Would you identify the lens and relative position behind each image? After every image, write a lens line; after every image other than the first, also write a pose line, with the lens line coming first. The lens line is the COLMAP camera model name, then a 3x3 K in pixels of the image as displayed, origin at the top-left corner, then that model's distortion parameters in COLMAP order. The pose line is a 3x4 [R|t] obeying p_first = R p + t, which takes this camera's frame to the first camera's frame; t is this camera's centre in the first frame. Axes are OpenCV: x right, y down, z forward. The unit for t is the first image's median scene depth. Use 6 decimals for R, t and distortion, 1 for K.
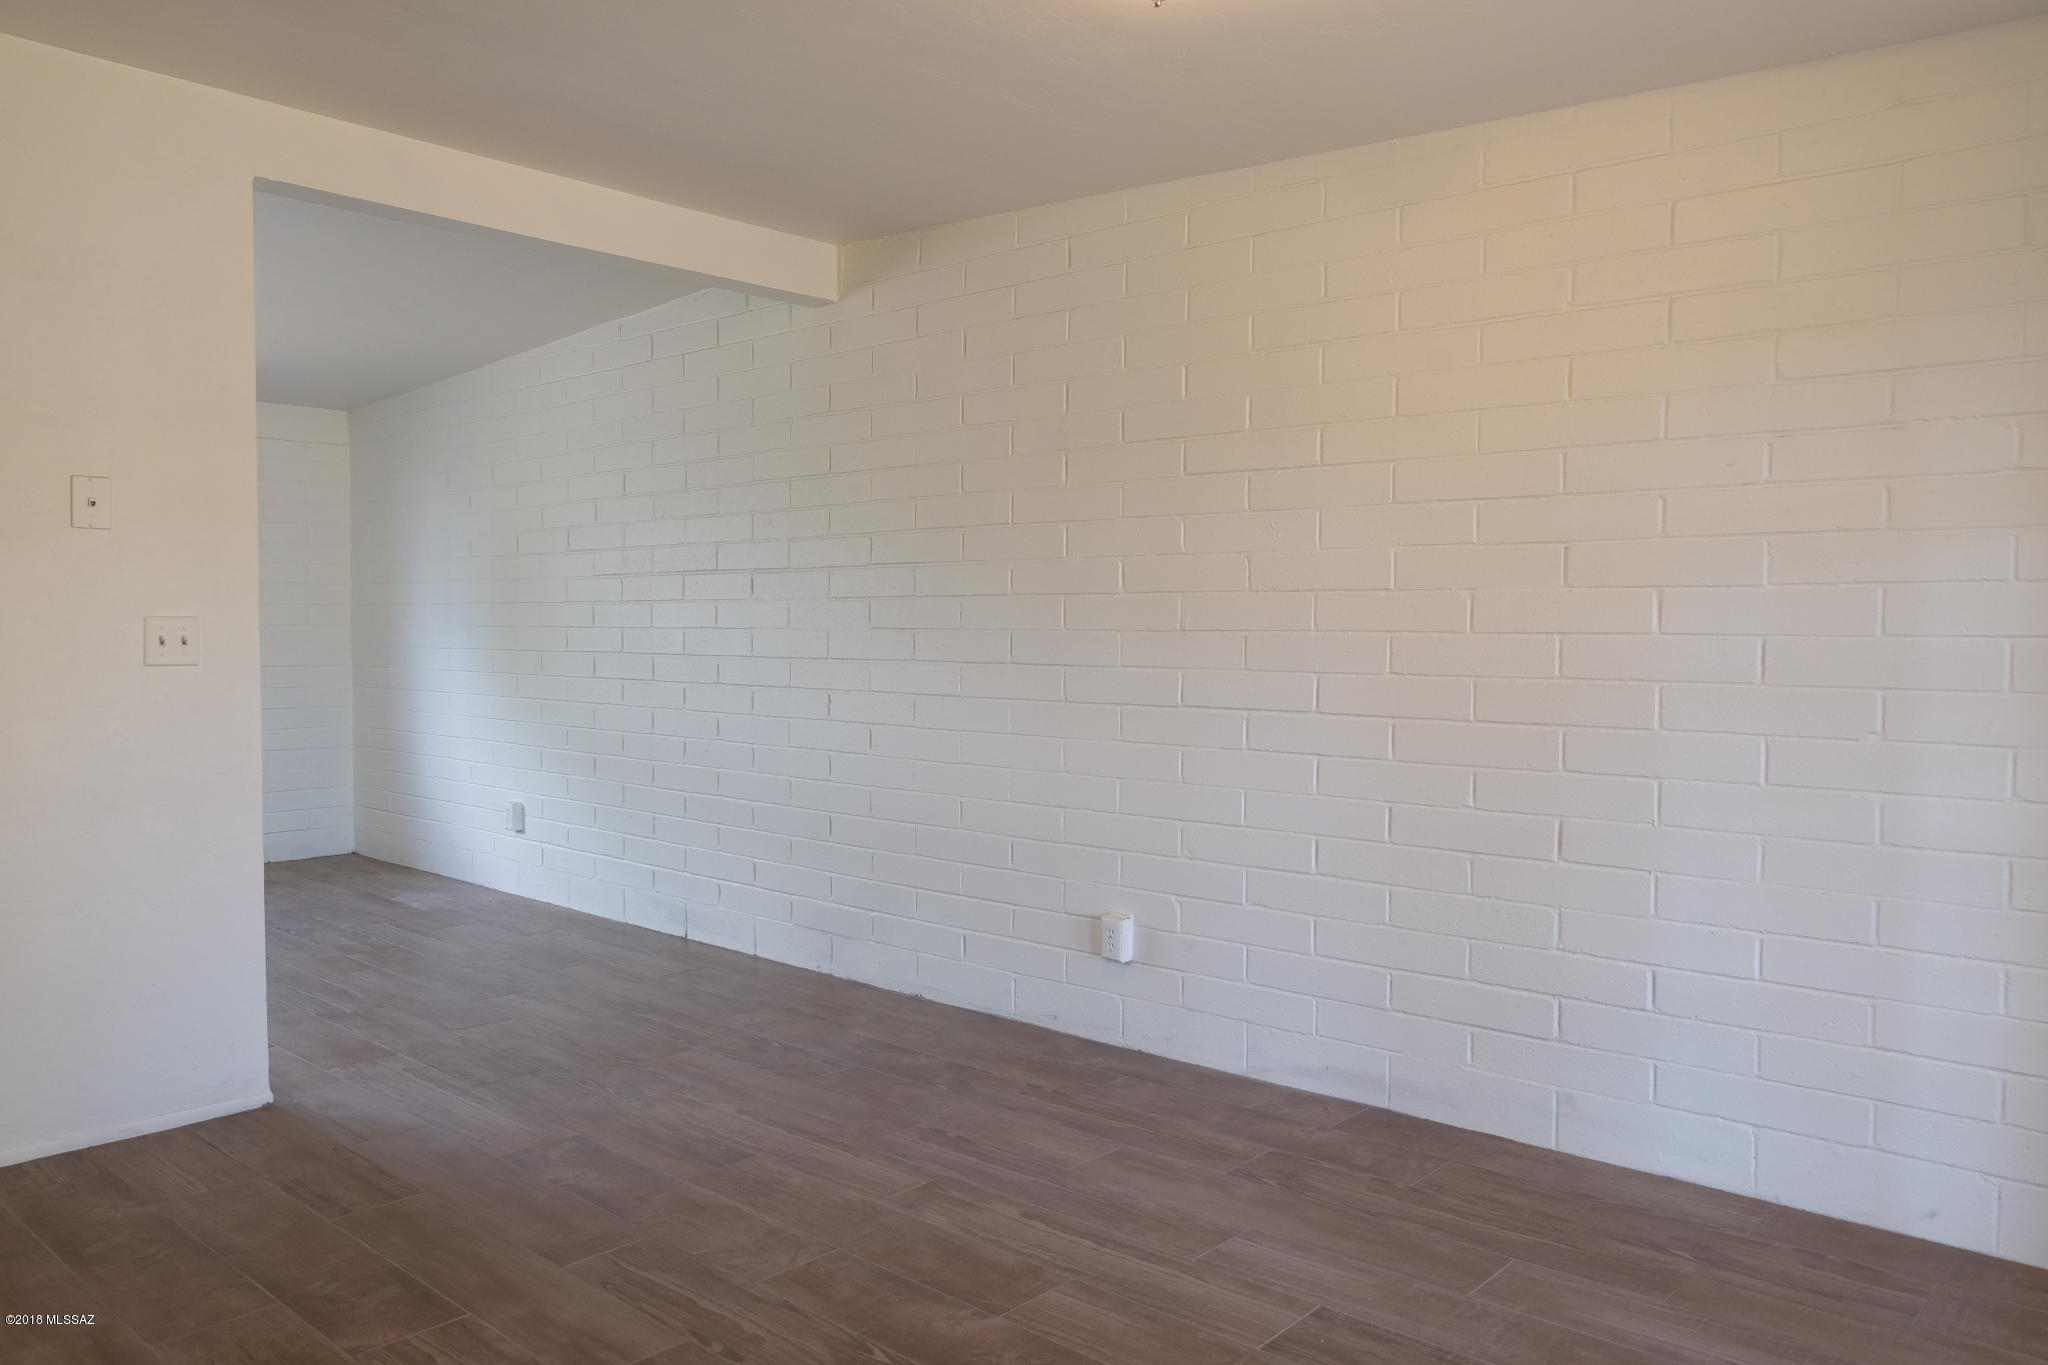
lens RADIAL K [[1422.3, 0, 1024.0], [0, 1422.3, 682.5], [0, 0, 1]] dist [-0.068935, 0.053152]
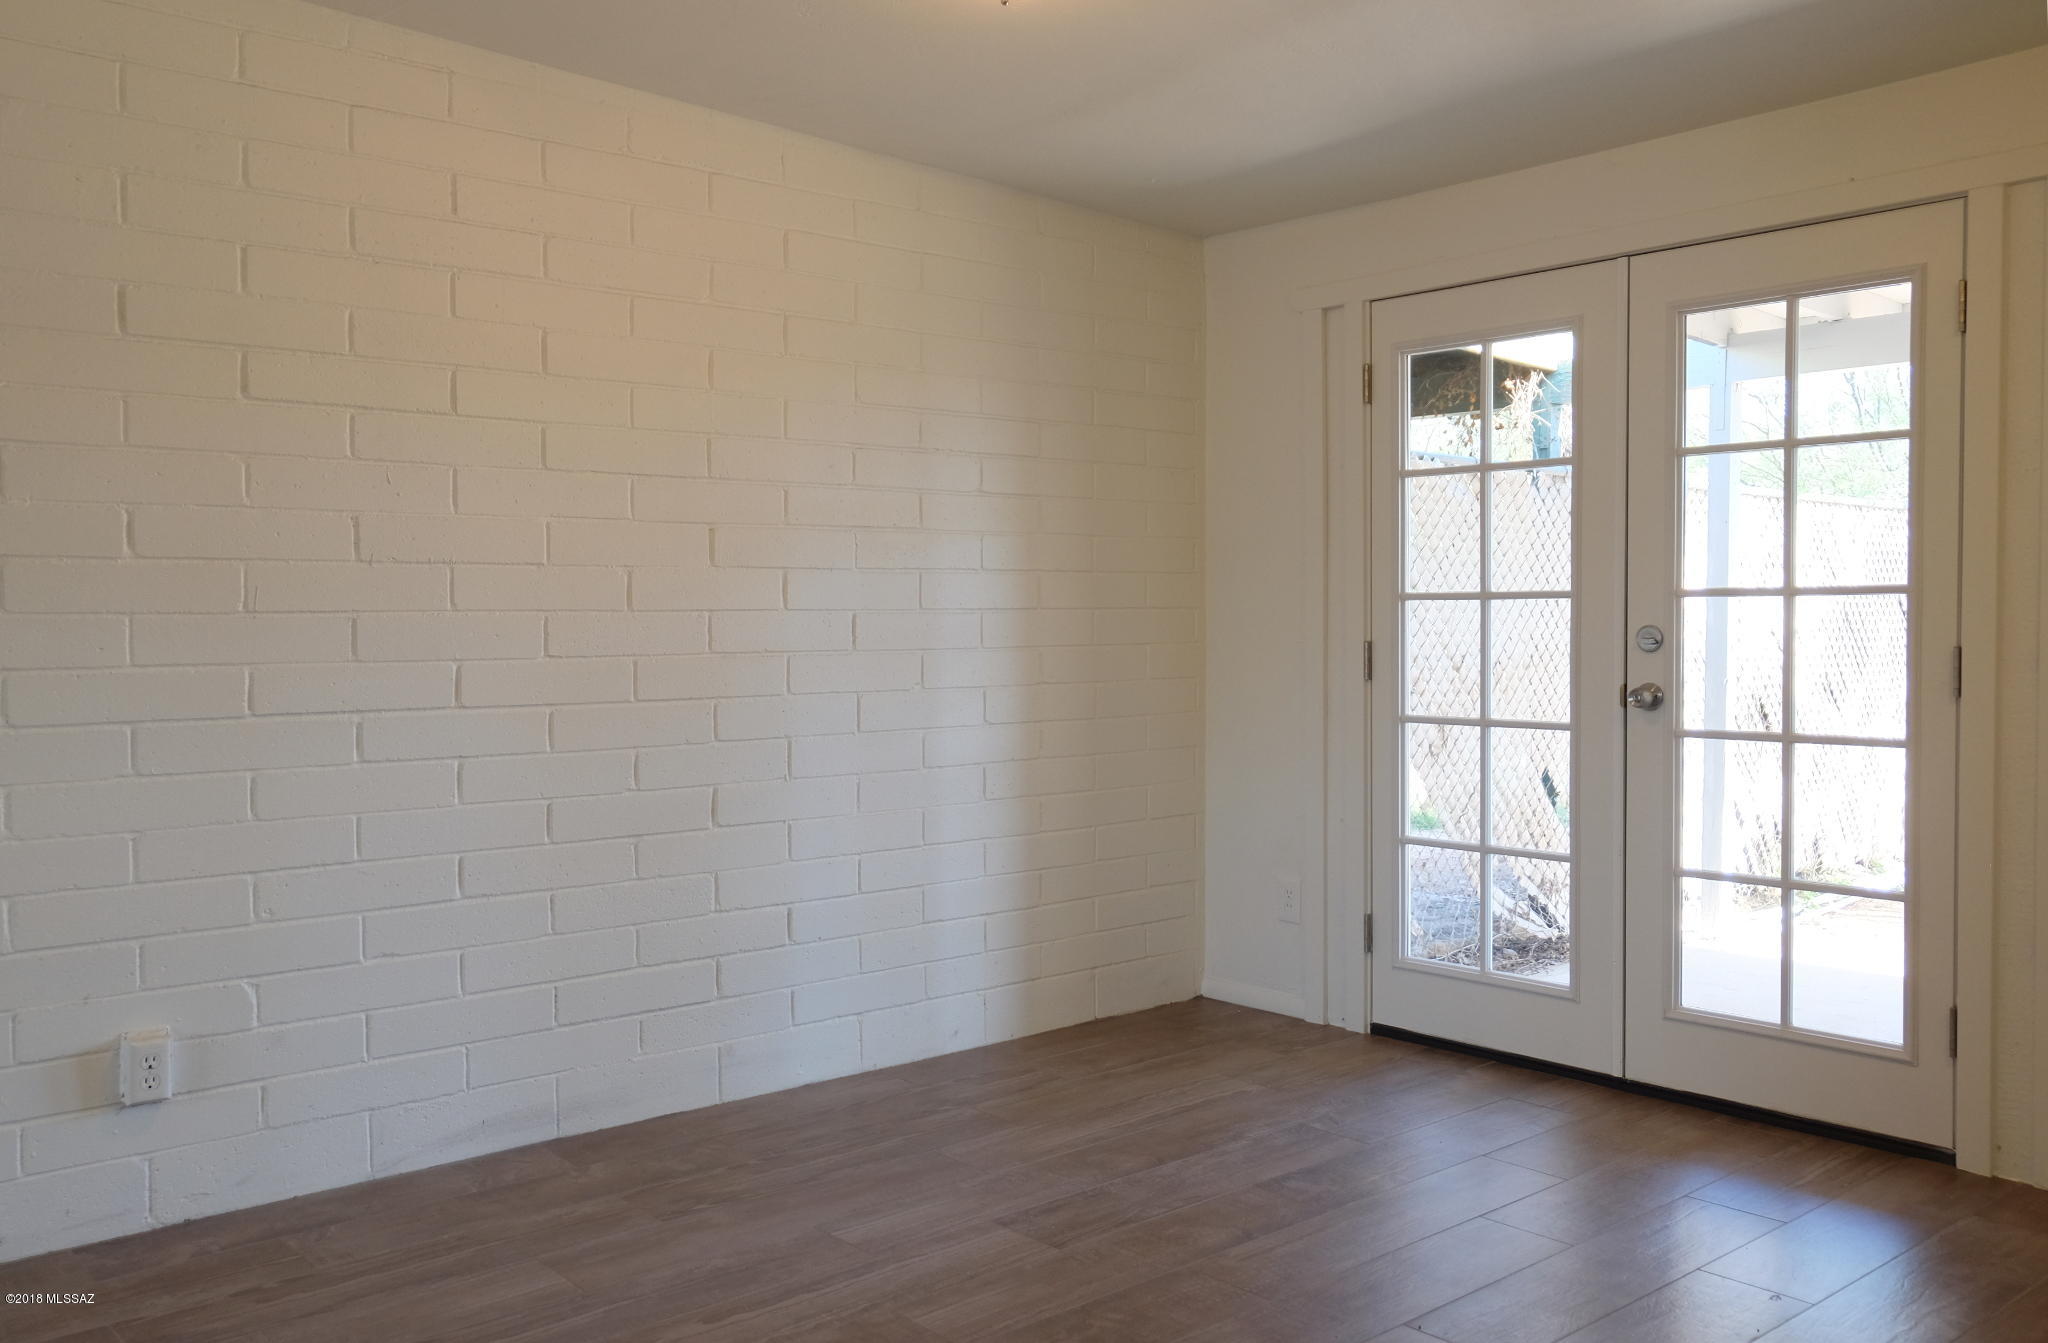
lens RADIAL K [[1673.1, 0, 1024.0], [0, 1673.1, 671.5], [0, 0, 1]] dist [-0.011496, 0.000582]
pose [[0.143524, -0.043697, 0.988682, -0.817314], [0.039302, 0.998488, 0.038426, -0.028324], [-0.988866, 0.033342, 0.145025, 0.588409]]
